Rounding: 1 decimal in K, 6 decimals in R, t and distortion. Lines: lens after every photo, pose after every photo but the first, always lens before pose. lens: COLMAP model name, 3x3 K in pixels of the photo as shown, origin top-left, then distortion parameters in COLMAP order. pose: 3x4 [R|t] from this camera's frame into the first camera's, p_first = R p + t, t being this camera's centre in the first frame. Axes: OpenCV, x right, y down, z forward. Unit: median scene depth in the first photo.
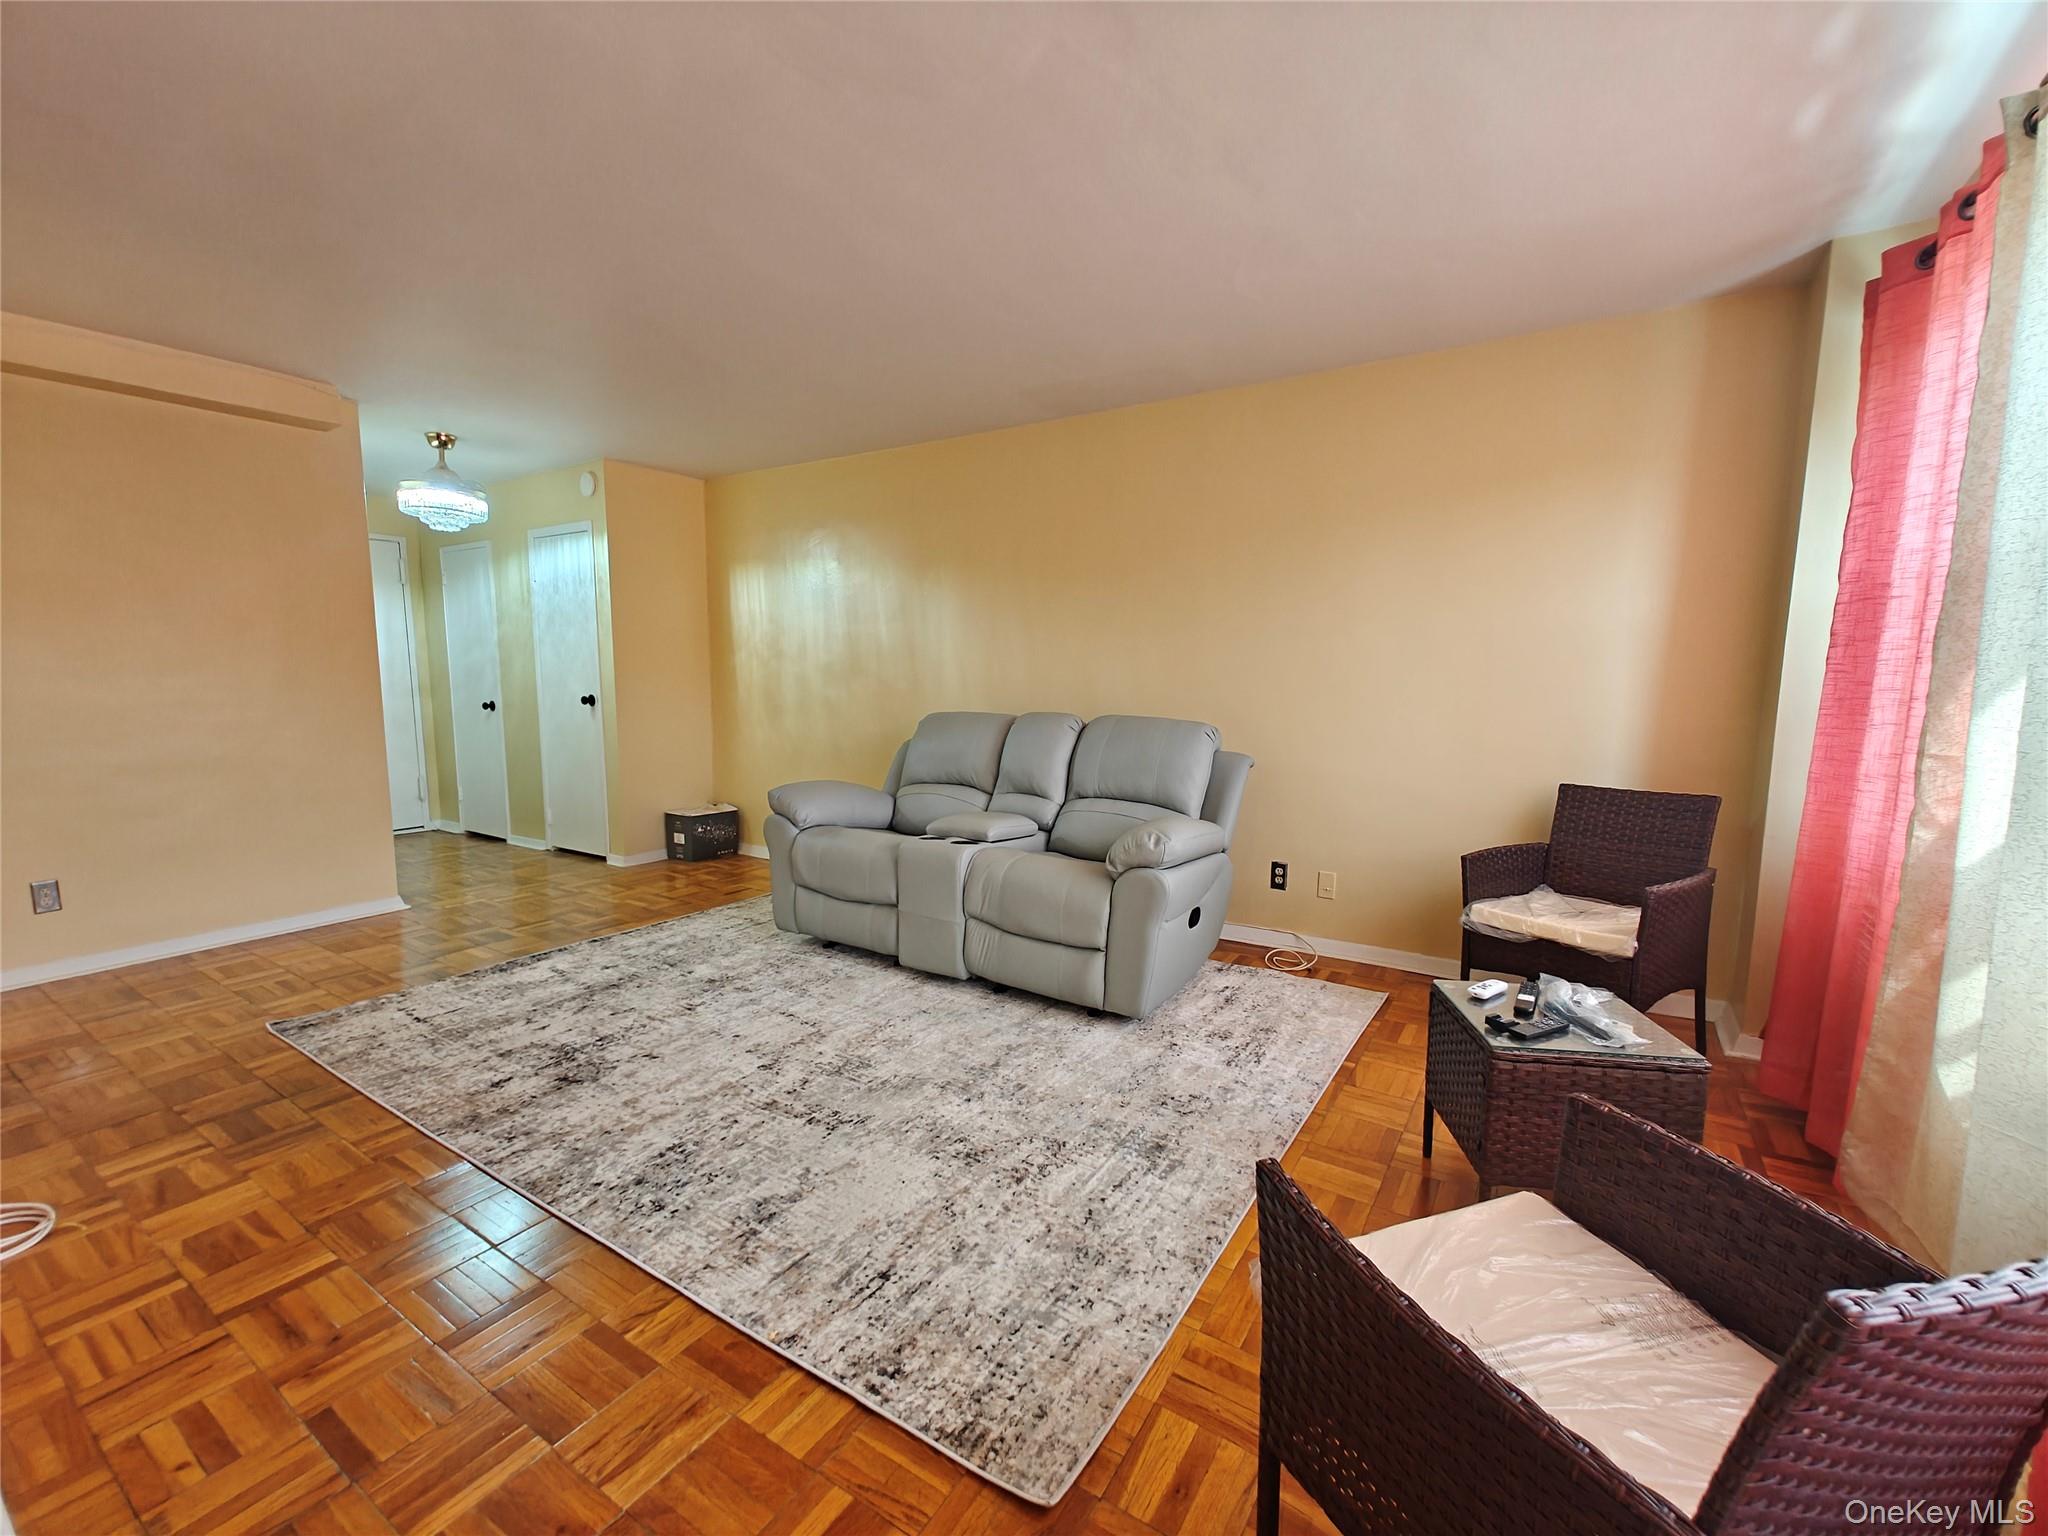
lens RADIAL K [[863.7, 0, 1053.5], [0, 863.7, 780.0], [0, 0, 1]] dist [0.004544, 0.000467]
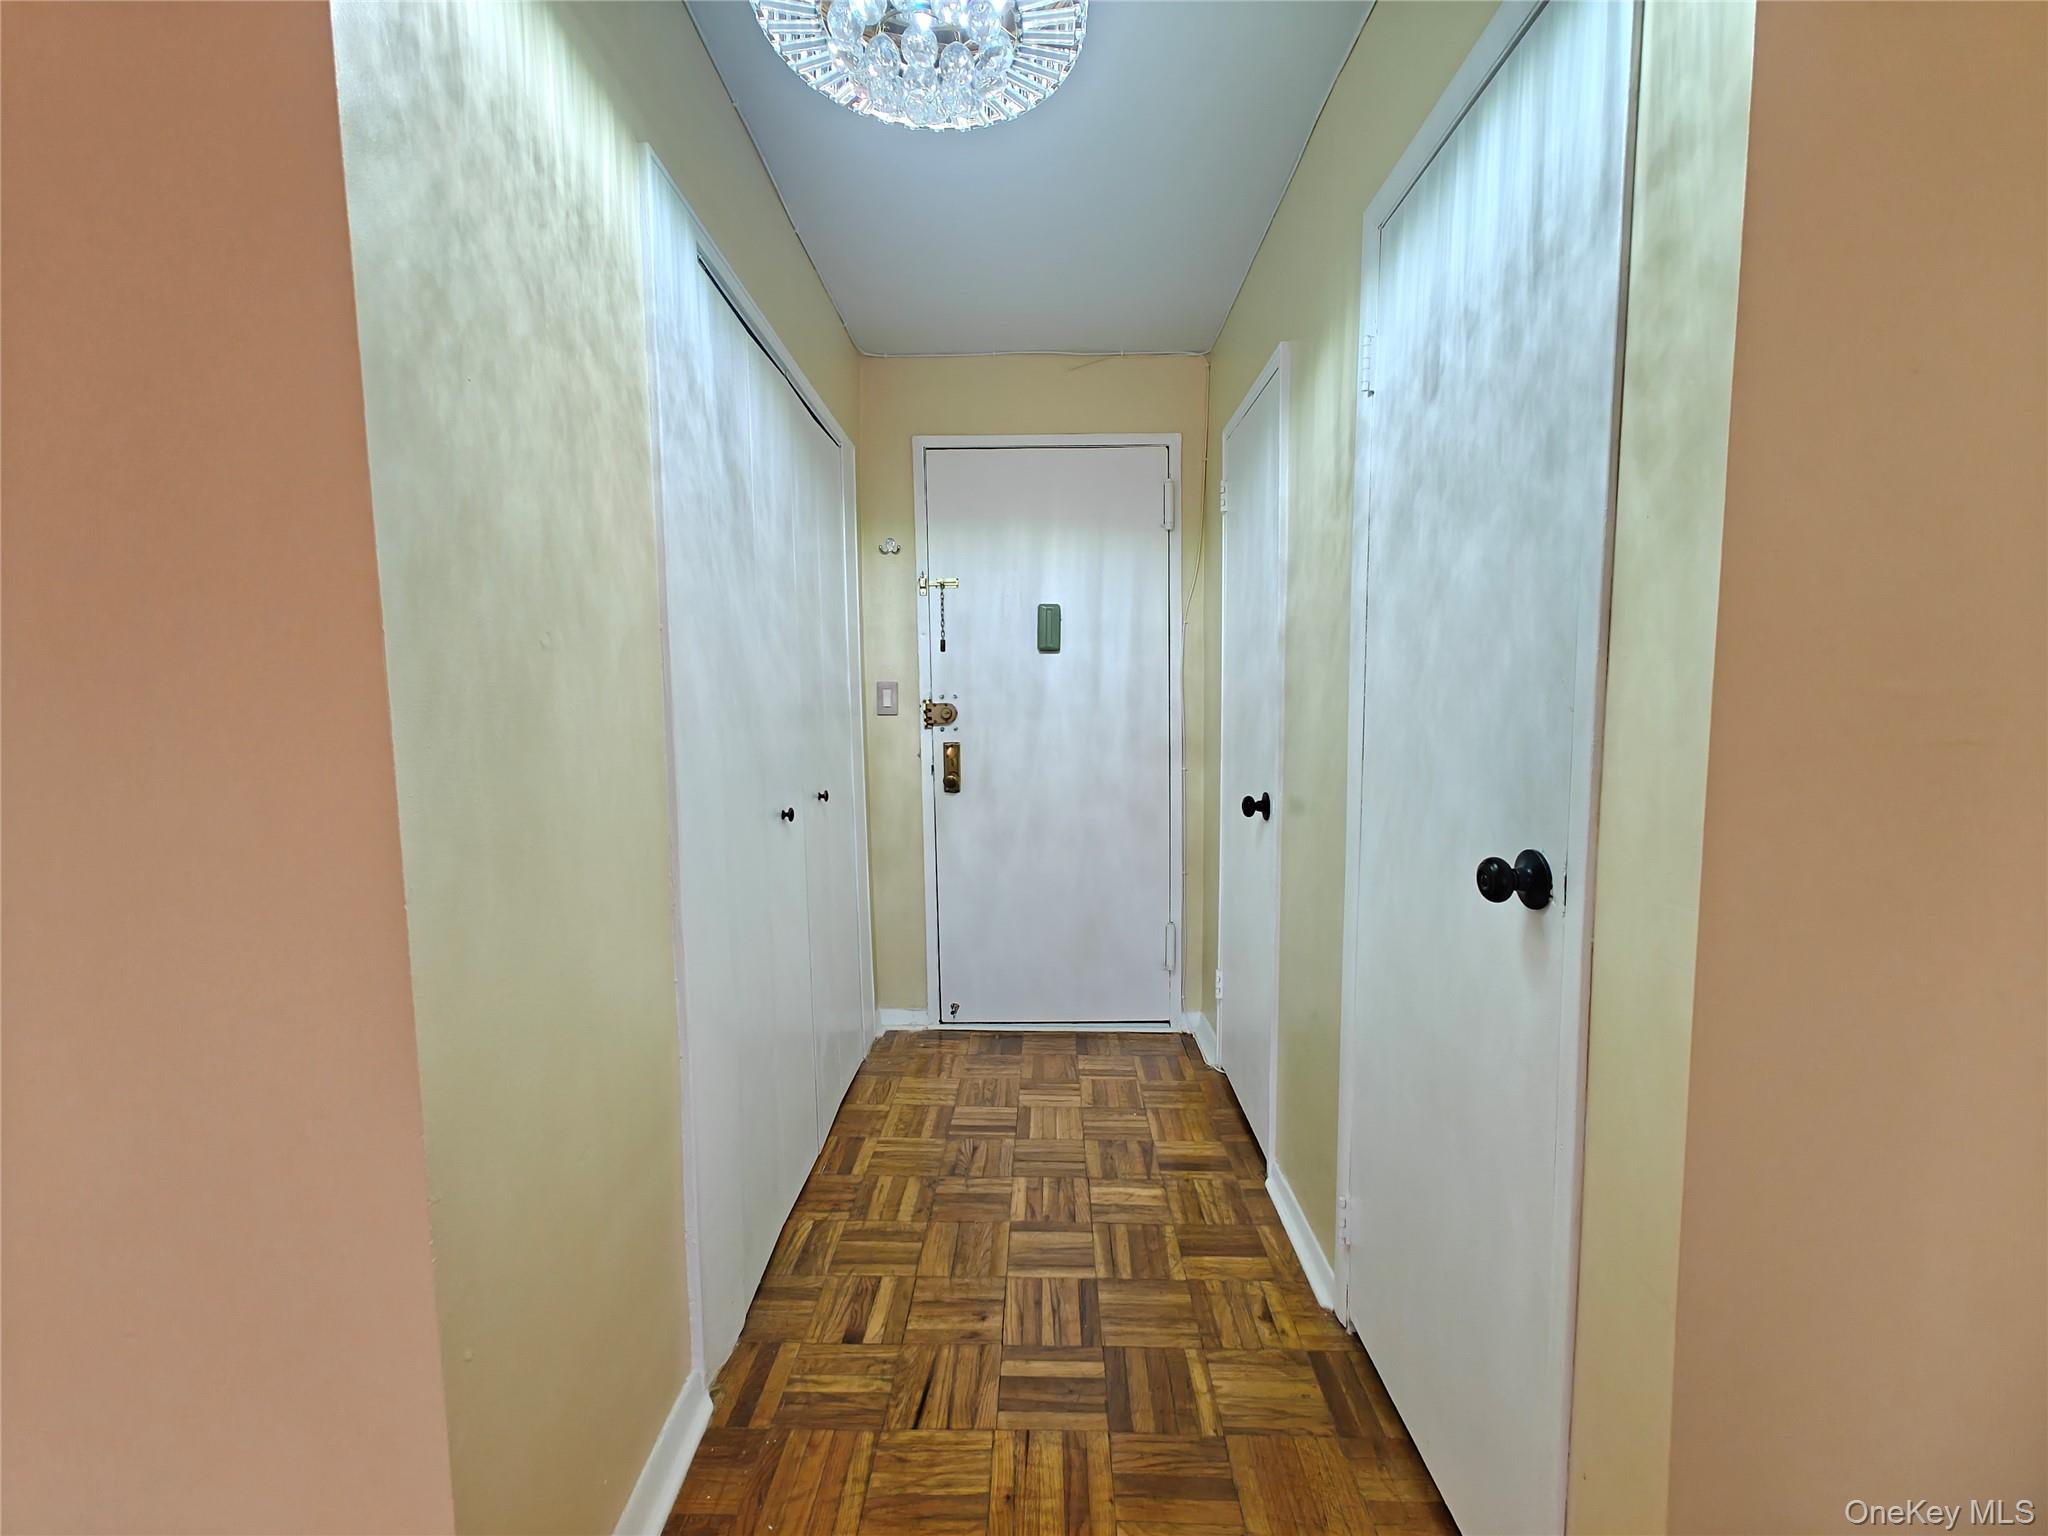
lens RADIAL K [[850.2, 0, 1012.9], [0, 850.2, 770.6], [0, 0, 1]] dist [-0.003304, 0.000330]
pose [[0.511454, 0.064883, -0.856857, -0.811997], [-0.102398, 0.994642, 0.014196, -0.199409], [0.853188, 0.080480, 0.515358, 1.504290]]
